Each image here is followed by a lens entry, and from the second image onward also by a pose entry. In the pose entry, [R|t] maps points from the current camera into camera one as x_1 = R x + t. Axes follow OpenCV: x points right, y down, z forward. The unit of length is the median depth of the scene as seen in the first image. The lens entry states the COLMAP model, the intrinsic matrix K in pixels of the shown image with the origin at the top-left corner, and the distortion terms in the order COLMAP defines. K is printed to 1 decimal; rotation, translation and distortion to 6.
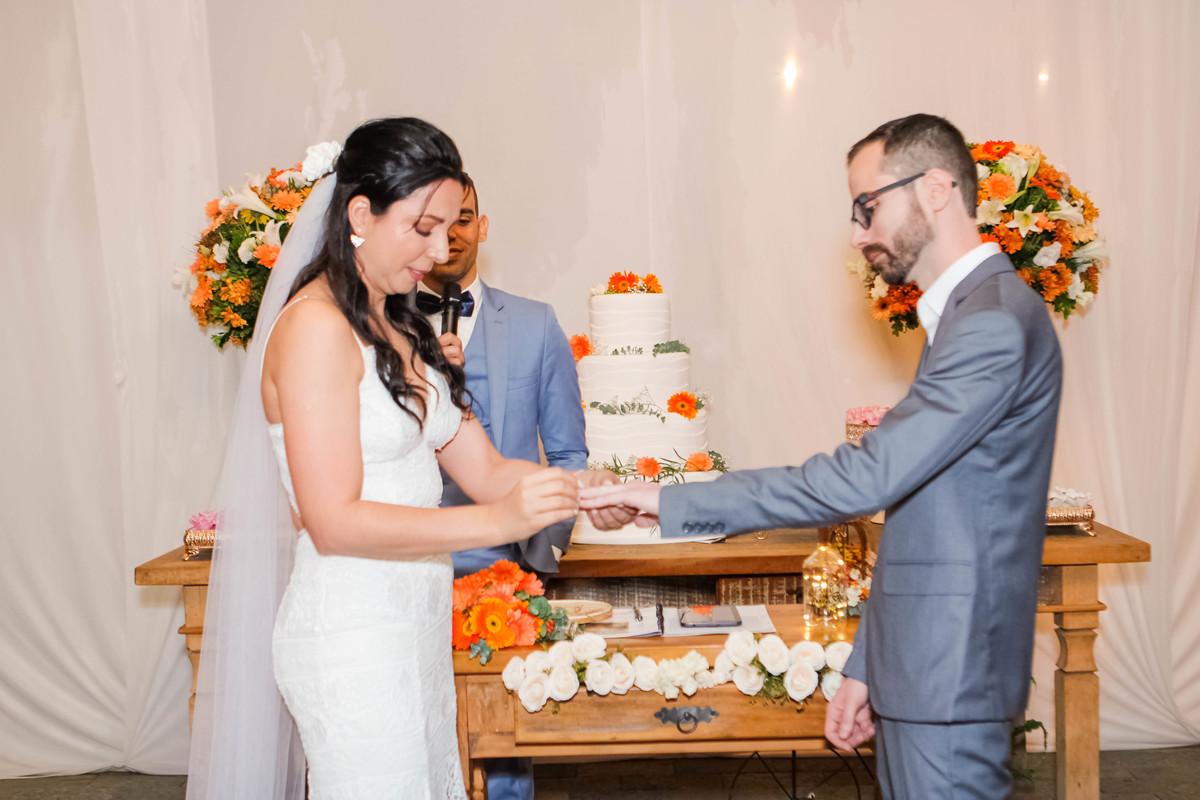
lens RADIAL K [[1722.5, 0, 598.0], [0, 1722.5, 389.8], [0, 0, 1]] dist [-0.067690, 0.016533]
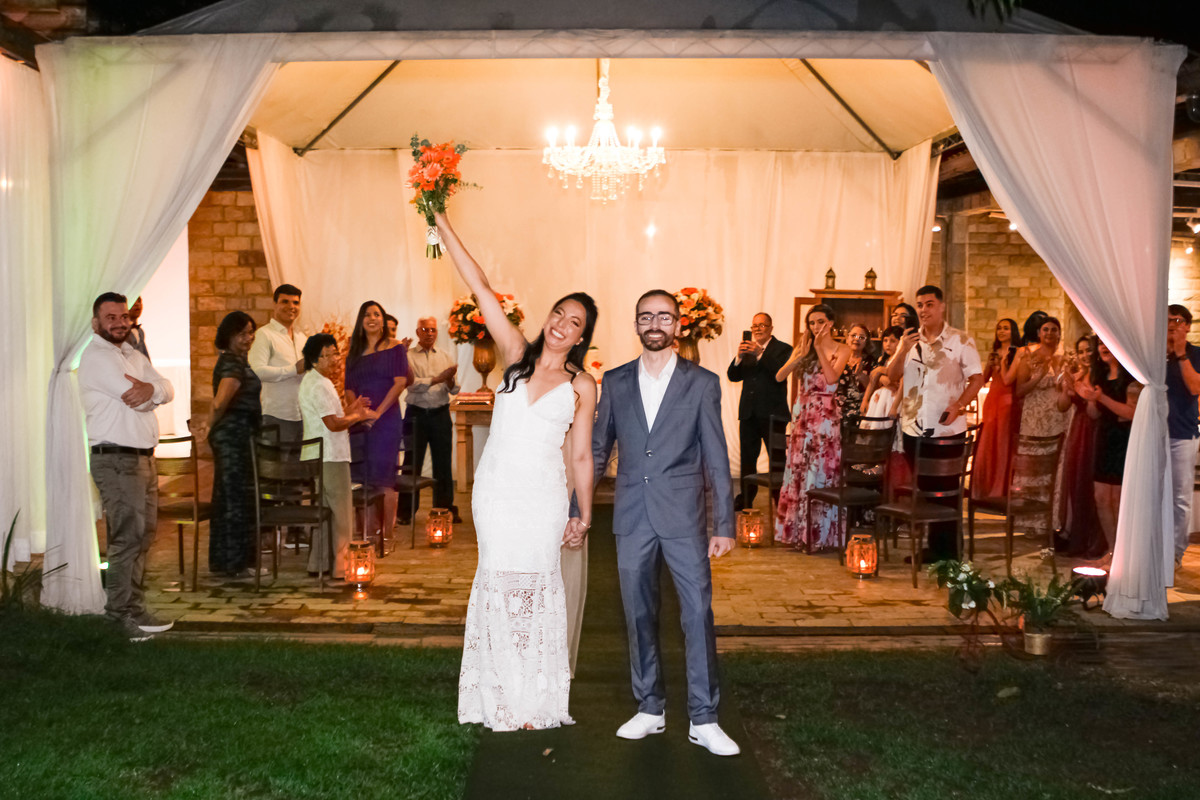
lens RADIAL K [[1365.1, 0, 603.4], [0, 1365.1, 405.0], [0, 0, 1]] dist [-0.115646, 0.119821]
pose [[0.999091, 0.020611, 0.037327, -0.036725], [-0.021760, 0.999293, 0.030645, 0.005230], [-0.036669, -0.031430, 0.998833, -1.780236]]
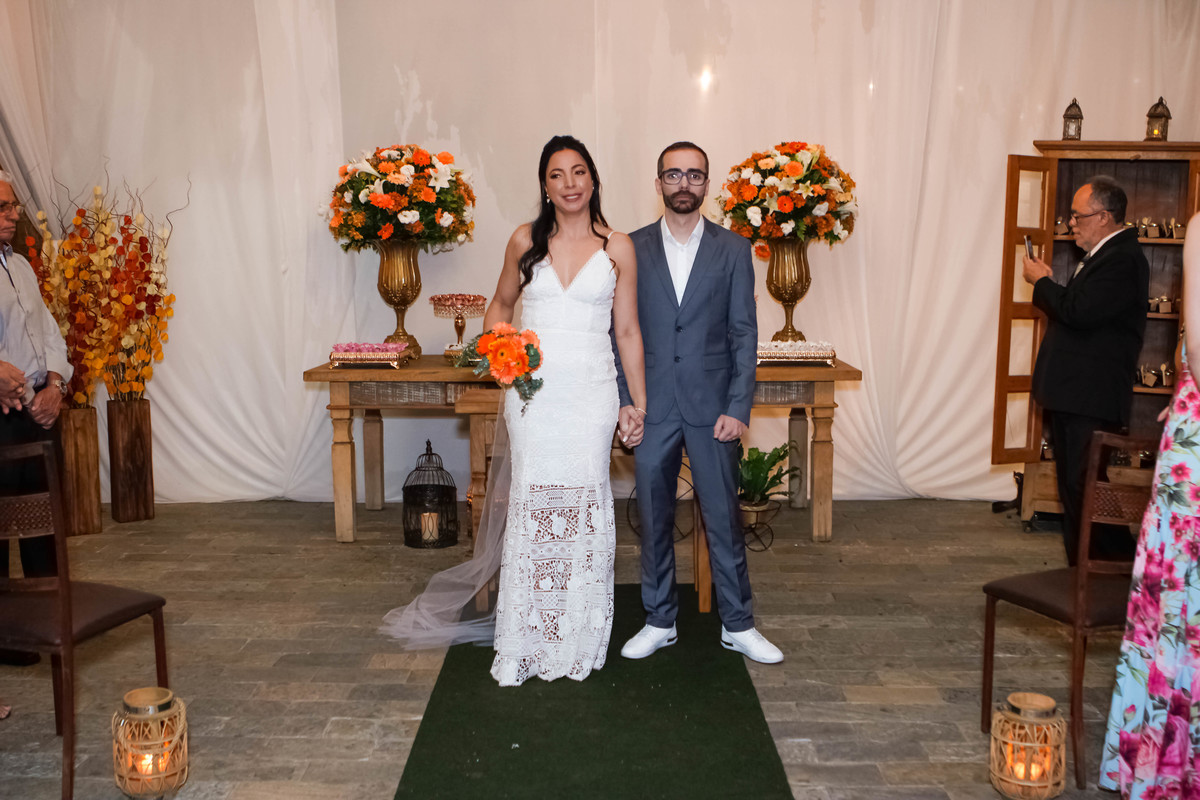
lens RADIAL K [[1365.1, 0, 603.4], [0, 1365.1, 405.0], [0, 0, 1]] dist [-0.115646, 0.119821]
pose [[0.999699, 0.022533, 0.009691, 0.032298], [-0.023241, 0.996478, 0.080566, 0.014721], [-0.007841, -0.080767, 0.996702, -0.412533]]
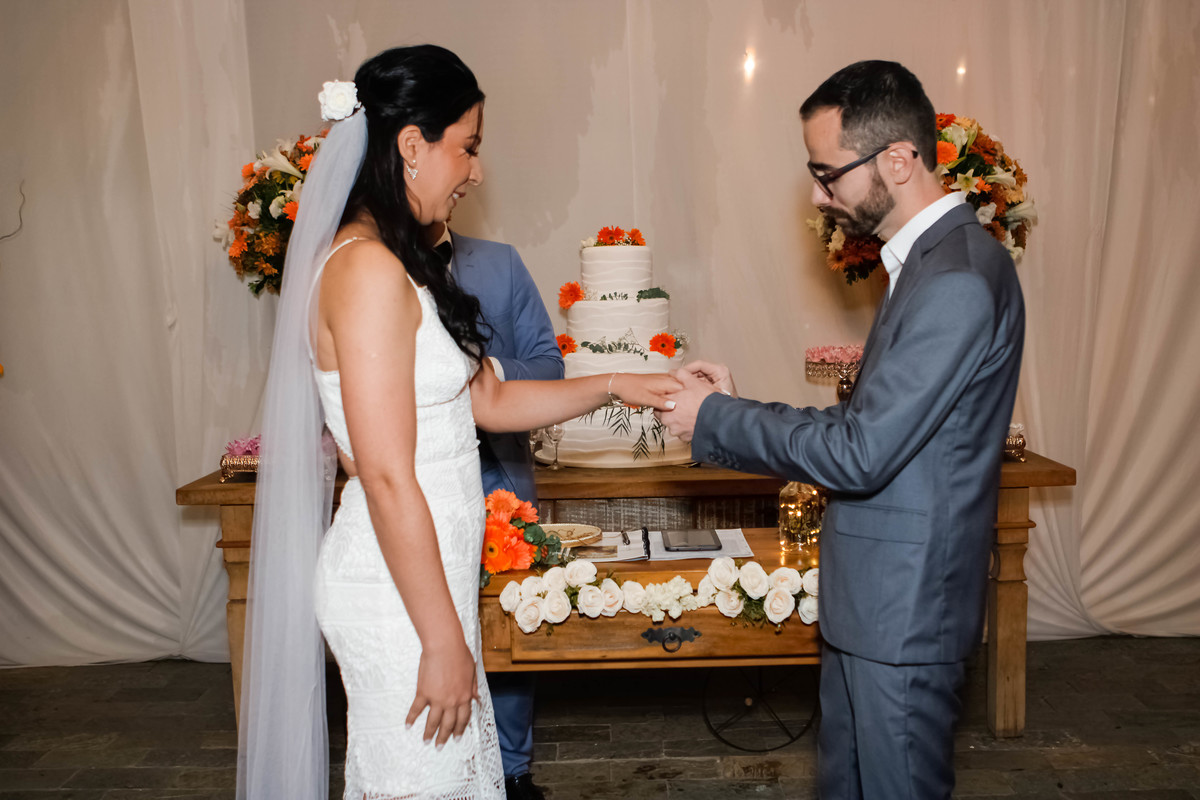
lens RADIAL K [[1365.1, 0, 603.4], [0, 1365.1, 405.0], [0, 0, 1]] dist [-0.115646, 0.119821]
pose [[0.999916, 0.001726, 0.012840, -0.001385], [-0.002415, 0.998546, 0.053852, 0.000160], [-0.012728, -0.053879, 0.998466, 0.106356]]
